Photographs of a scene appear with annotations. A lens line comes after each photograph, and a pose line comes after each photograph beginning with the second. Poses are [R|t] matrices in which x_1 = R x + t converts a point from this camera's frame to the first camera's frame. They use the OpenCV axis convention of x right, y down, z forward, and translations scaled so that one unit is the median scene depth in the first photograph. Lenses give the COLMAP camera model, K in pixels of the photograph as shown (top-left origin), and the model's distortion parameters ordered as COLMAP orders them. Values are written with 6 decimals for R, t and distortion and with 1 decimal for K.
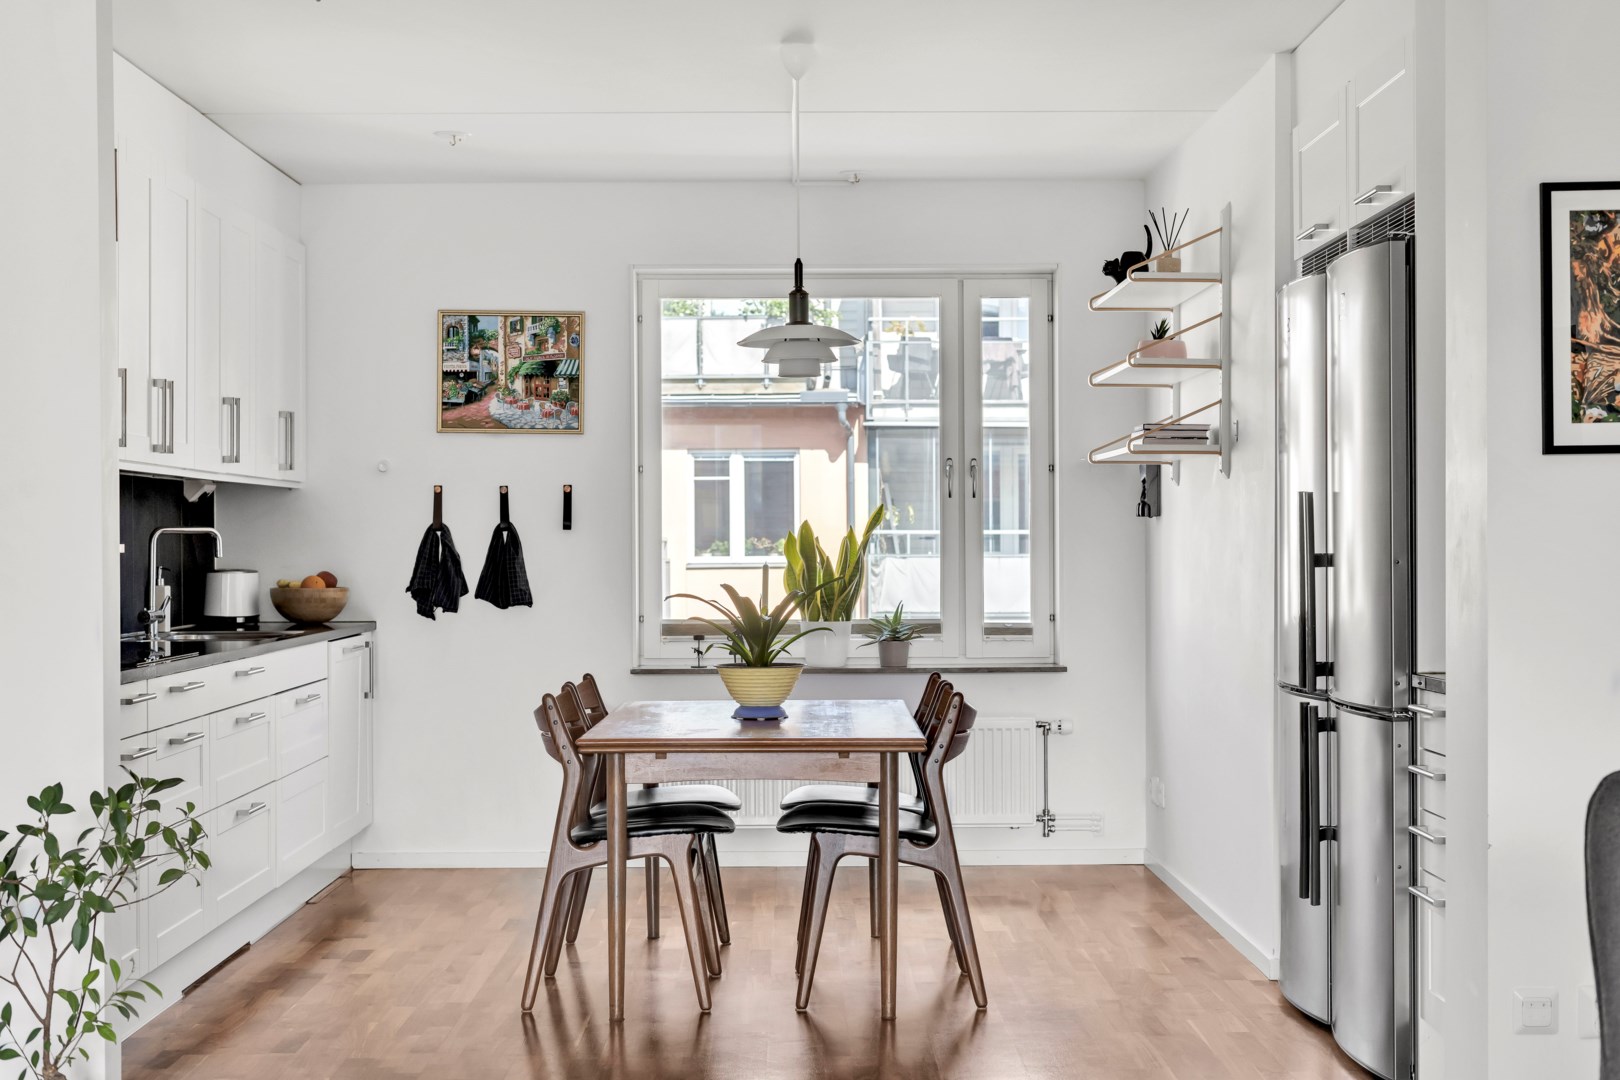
lens RADIAL K [[2355.6, 0, 805.6], [0, 2355.6, 541.1], [0, 0, 1]] dist [0.015742, -0.083811]
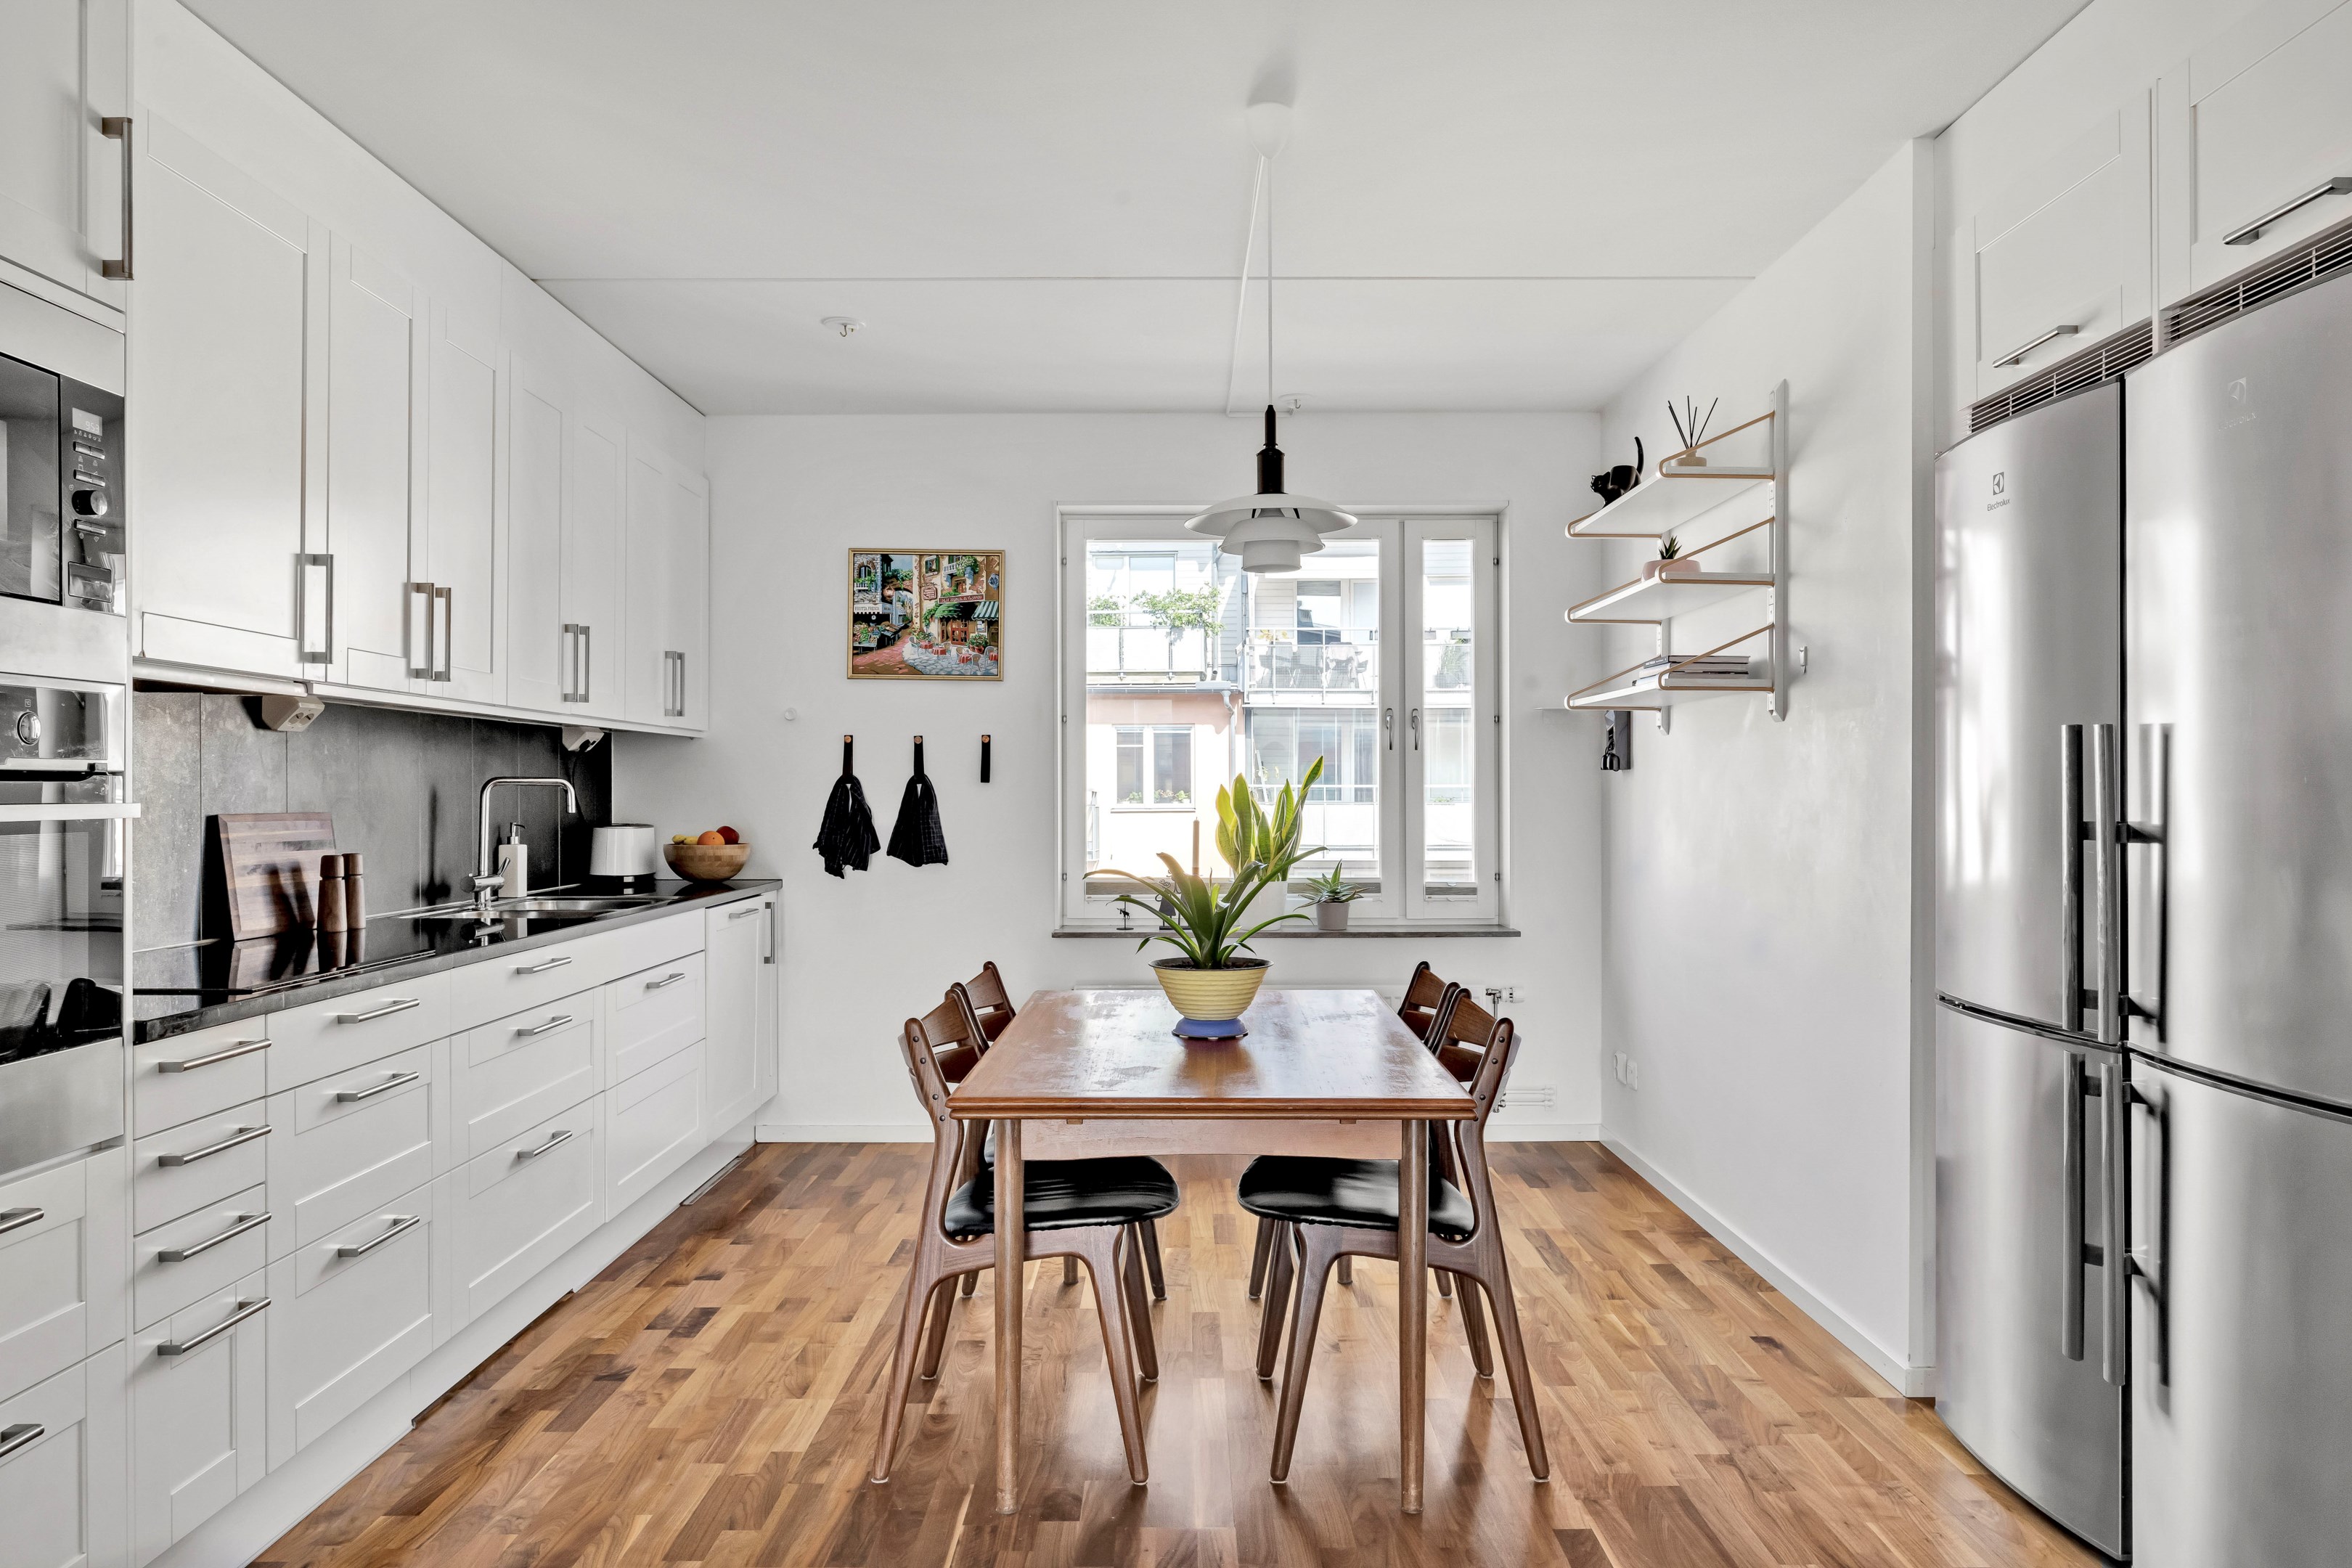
lens RADIAL K [[1554.8, 0, 1182.3], [0, 1554.8, 789.9], [0, 0, 1]] dist [-0.005808, 0.000362]
pose [[0.999985, 0.002819, -0.004741, -0.020217], [-0.002823, 0.999996, -0.000961, -0.001560], [0.004739, 0.000975, 0.999988, 0.390276]]
